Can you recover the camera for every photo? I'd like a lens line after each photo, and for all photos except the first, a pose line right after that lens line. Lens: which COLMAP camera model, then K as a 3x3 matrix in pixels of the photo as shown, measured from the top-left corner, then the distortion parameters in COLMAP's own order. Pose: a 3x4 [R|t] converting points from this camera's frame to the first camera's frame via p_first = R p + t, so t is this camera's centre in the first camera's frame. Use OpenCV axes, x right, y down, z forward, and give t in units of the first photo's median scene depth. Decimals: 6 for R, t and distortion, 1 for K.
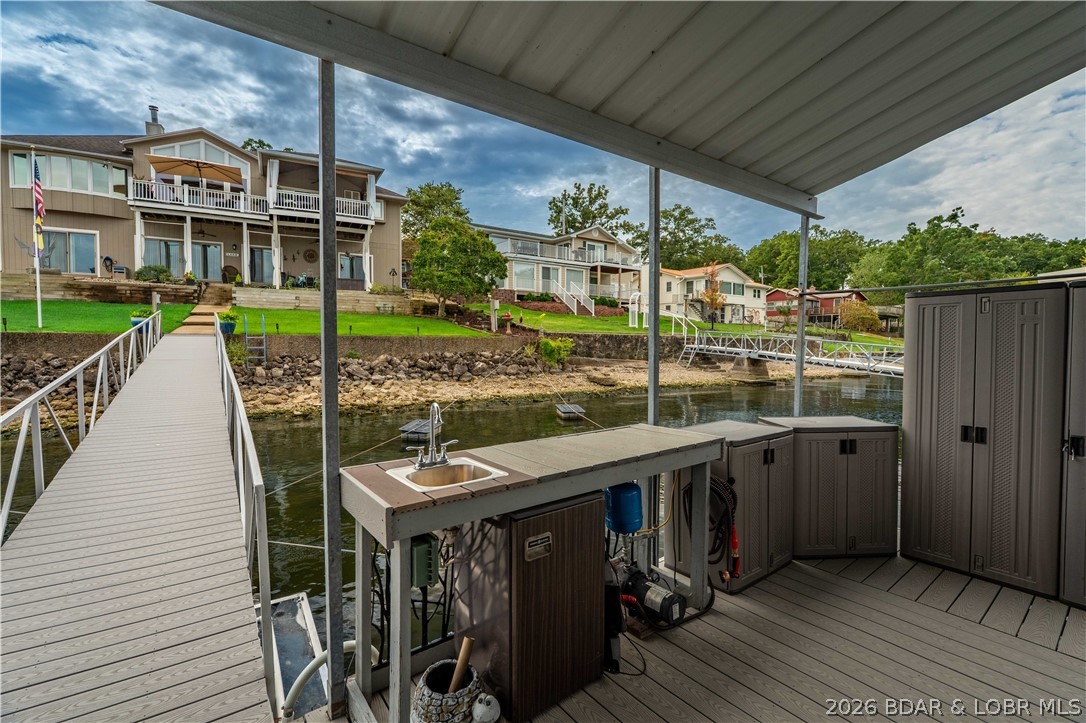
lens RADIAL K [[480.9, 0, 548.2], [0, 480.9, 358.6], [0, 0, 1]] dist [-0.004686, -0.000055]
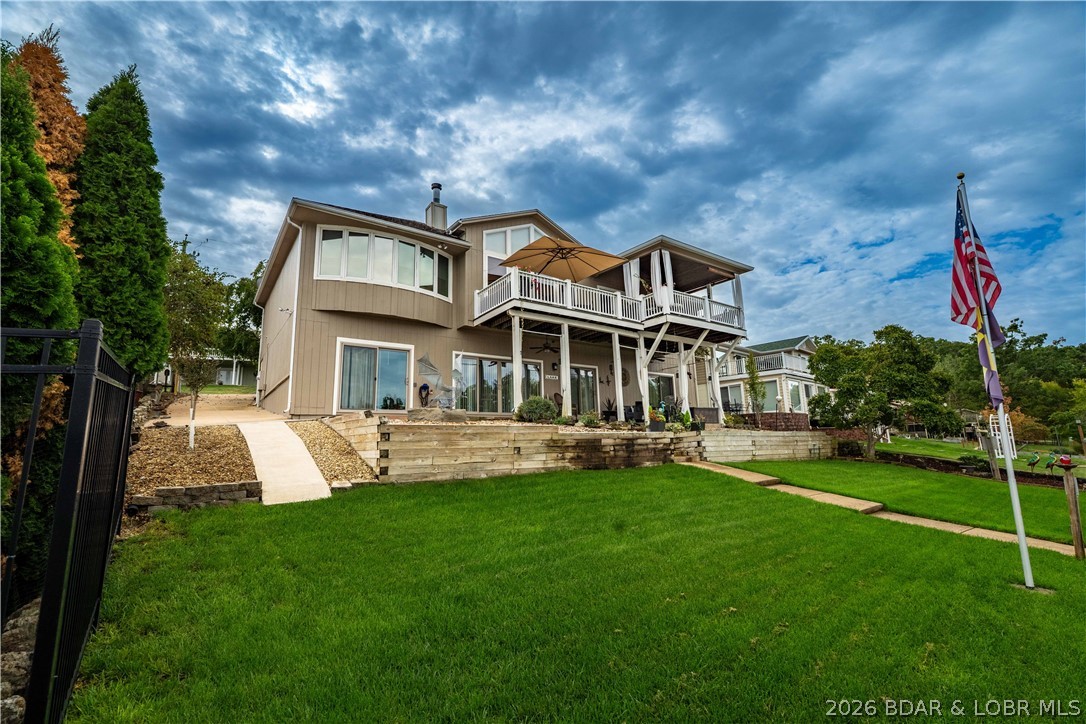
lens RADIAL K [[480.9, 0, 542.5], [0, 480.9, 362.2], [0, 0, 1]] dist [-0.004686, -0.000055]
pose [[0.992353, -0.007596, 0.123200, -0.845756], [0.033819, 0.976643, -0.212193, -0.098686], [-0.118711, 0.214736, 0.969431, 0.345961]]
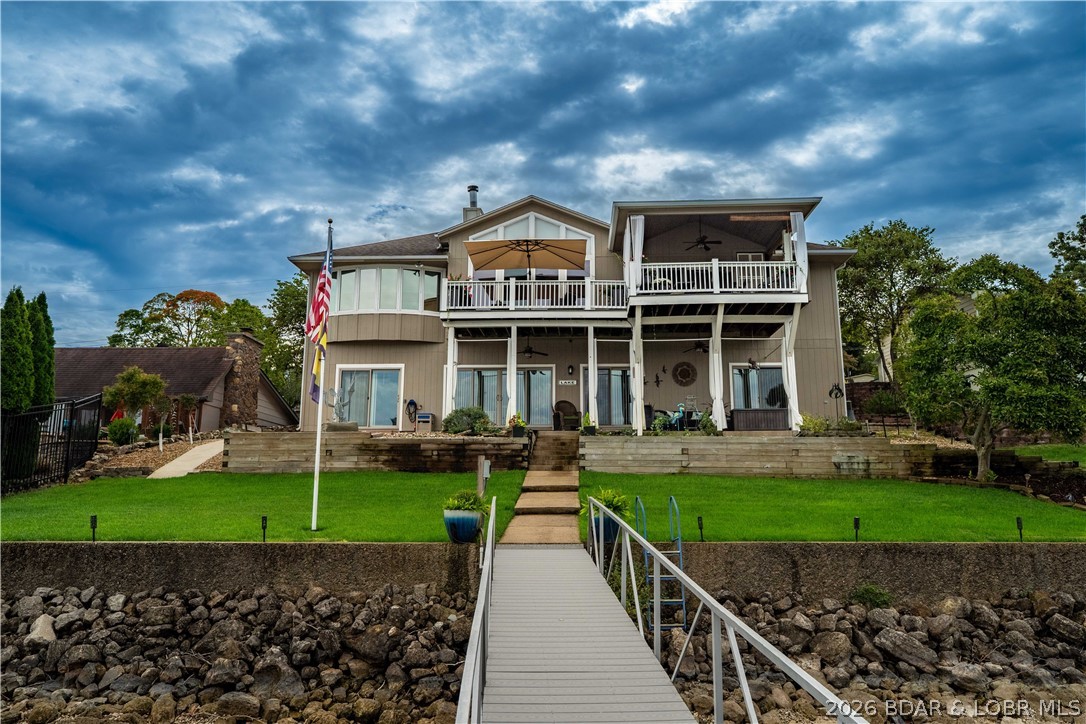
lens RADIAL K [[748.0, 0, 542.6], [0, 748.0, 357.4], [0, 0, 1]] dist [-0.004799, -0.003593]
pose [[0.845729, -0.103147, -0.523548, -0.207595], [-0.019625, 0.974464, -0.223686, -0.039306], [0.533251, 0.199453, 0.822108, 0.221201]]
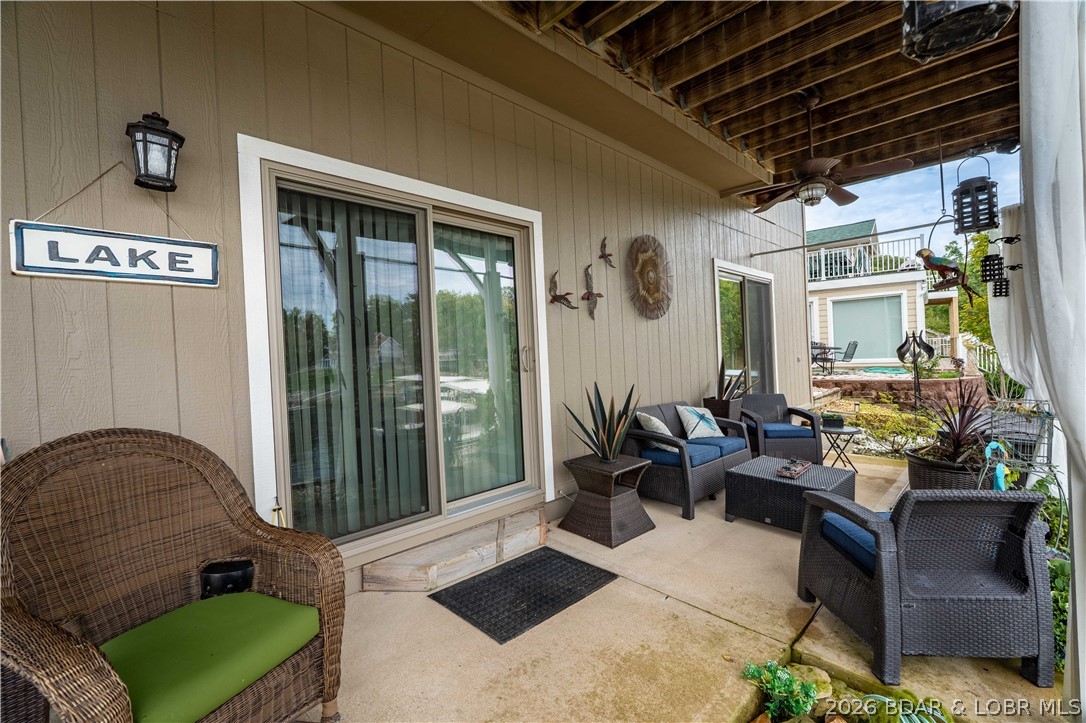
lens RADIAL K [[480.9, 0, 543.5], [0, 480.9, 360.0], [0, 0, 1]] dist [-0.004686, -0.000055]
pose [[0.961656, -0.040313, 0.271279, -0.686817], [0.049134, 0.998459, -0.025801, -0.217486], [-0.269820, 0.038141, 0.962155, 1.014681]]
